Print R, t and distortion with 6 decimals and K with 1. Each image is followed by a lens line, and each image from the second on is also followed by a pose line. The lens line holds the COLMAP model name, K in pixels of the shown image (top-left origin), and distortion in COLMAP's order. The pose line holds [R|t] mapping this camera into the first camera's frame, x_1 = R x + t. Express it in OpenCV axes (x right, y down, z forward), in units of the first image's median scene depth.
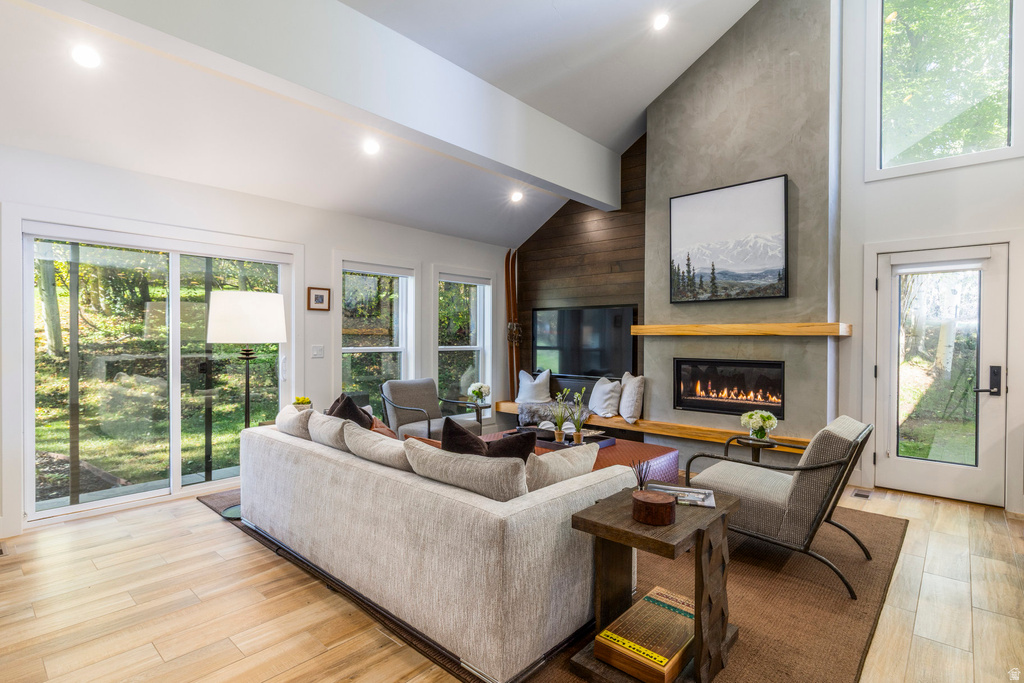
lens RADIAL K [[502.1, 0, 512.0], [0, 502.1, 341.5], [0, 0, 1]] dist [-0.001022, -0.000721]
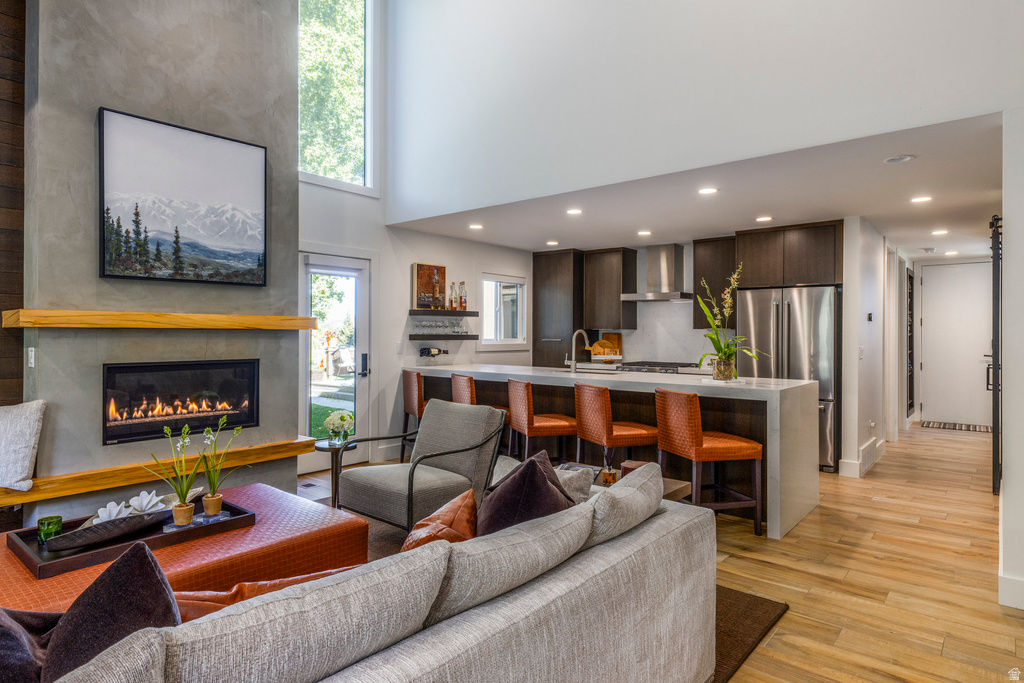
lens RADIAL K [[586.2, 0, 510.8], [0, 586.2, 332.1], [0, 0, 1]] dist [0.006374, 0.001535]
pose [[-0.033262, -0.001691, 0.999445, -0.482715], [0.004577, 0.999988, 0.001845, -0.006941], [-0.999436, 0.004636, -0.033254, 0.579919]]
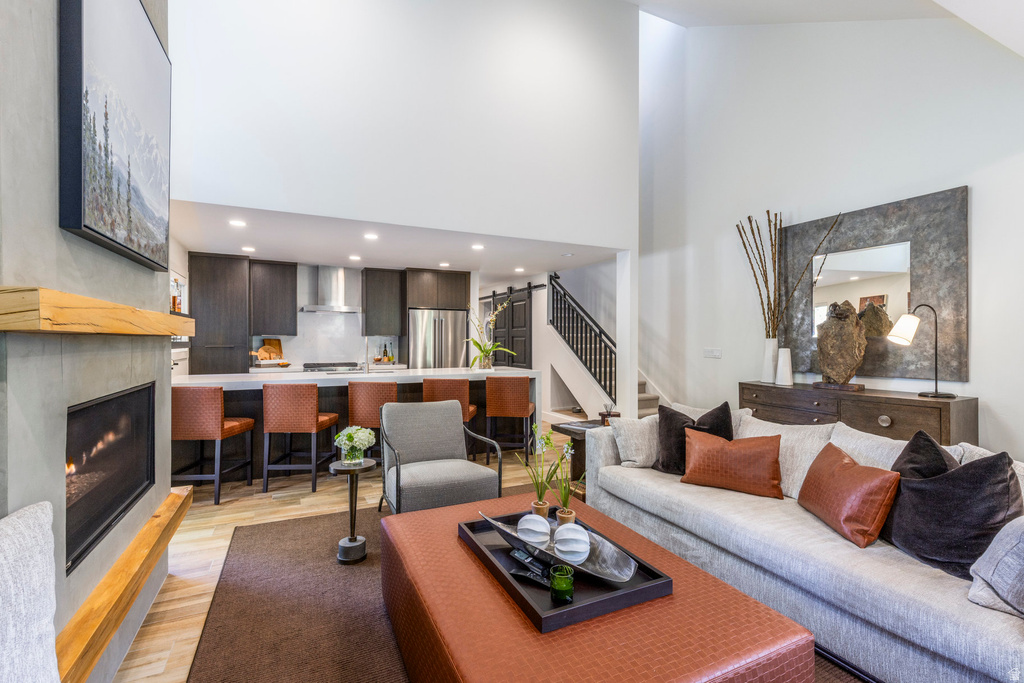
lens RADIAL K [[451.8, 0, 502.1], [0, 451.8, 340.4], [0, 0, 1]] dist [-0.032346, -0.000005]
pose [[-0.918671, -0.005215, 0.394989, -0.025902], [-0.000707, 0.999933, 0.011558, -0.012023], [-0.395022, 0.010339, -0.918613, 1.278640]]
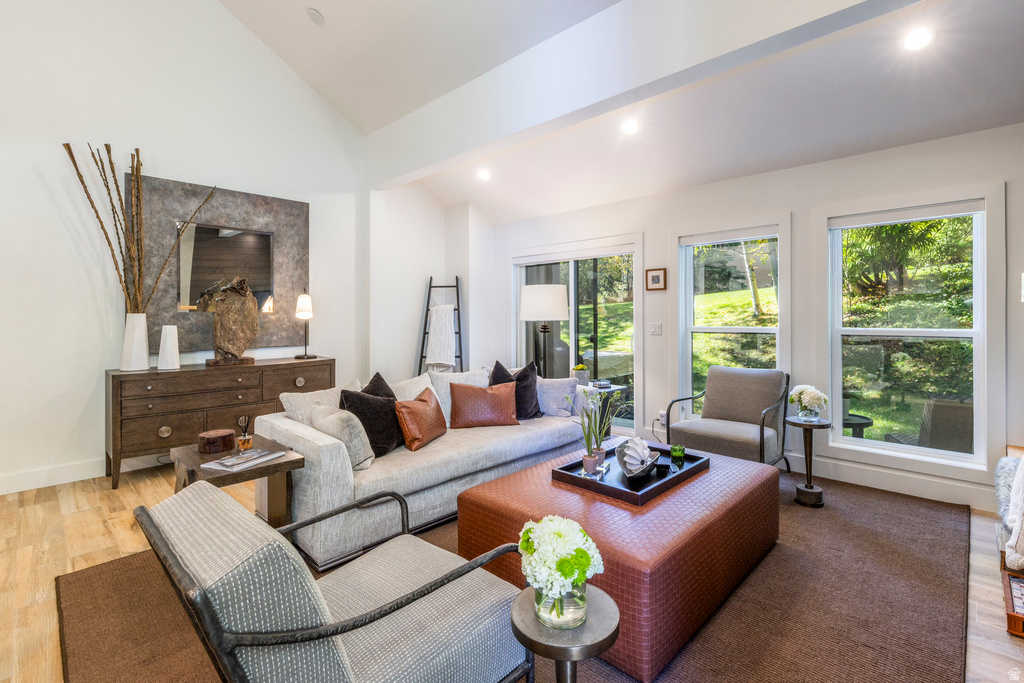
lens RADIAL K [[467.6, 0, 509.7], [0, 467.6, 328.9], [0, 0, 1]] dist [0.000113, 0.000003]
pose [[-0.040318, 0.025538, -0.998860, 0.656015], [-0.007248, 0.999640, 0.025850, -0.003680], [0.999161, 0.008282, -0.040118, 0.778015]]
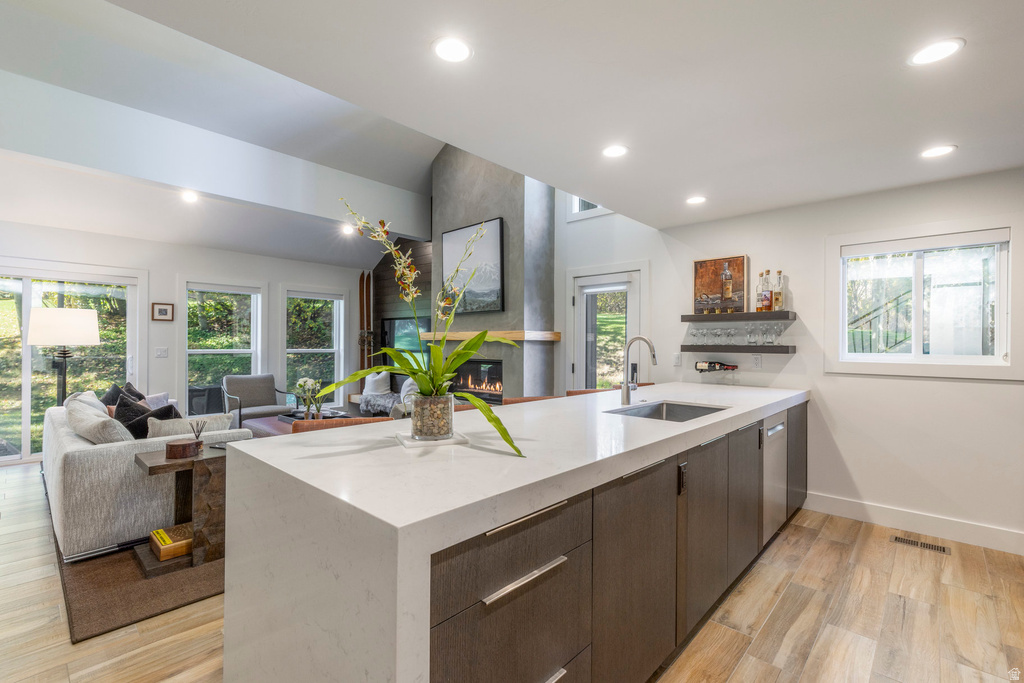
lens RADIAL K [[456.4, 0, 512.0], [0, 456.4, 341.5], [0, 0, 1]] dist [0.001926, 0.000218]
pose [[0.999888, 0.000817, -0.014964, 0.570431], [-0.000984, 0.999937, -0.011145, 0.004218], [0.014954, 0.011159, 0.999826, -0.178368]]
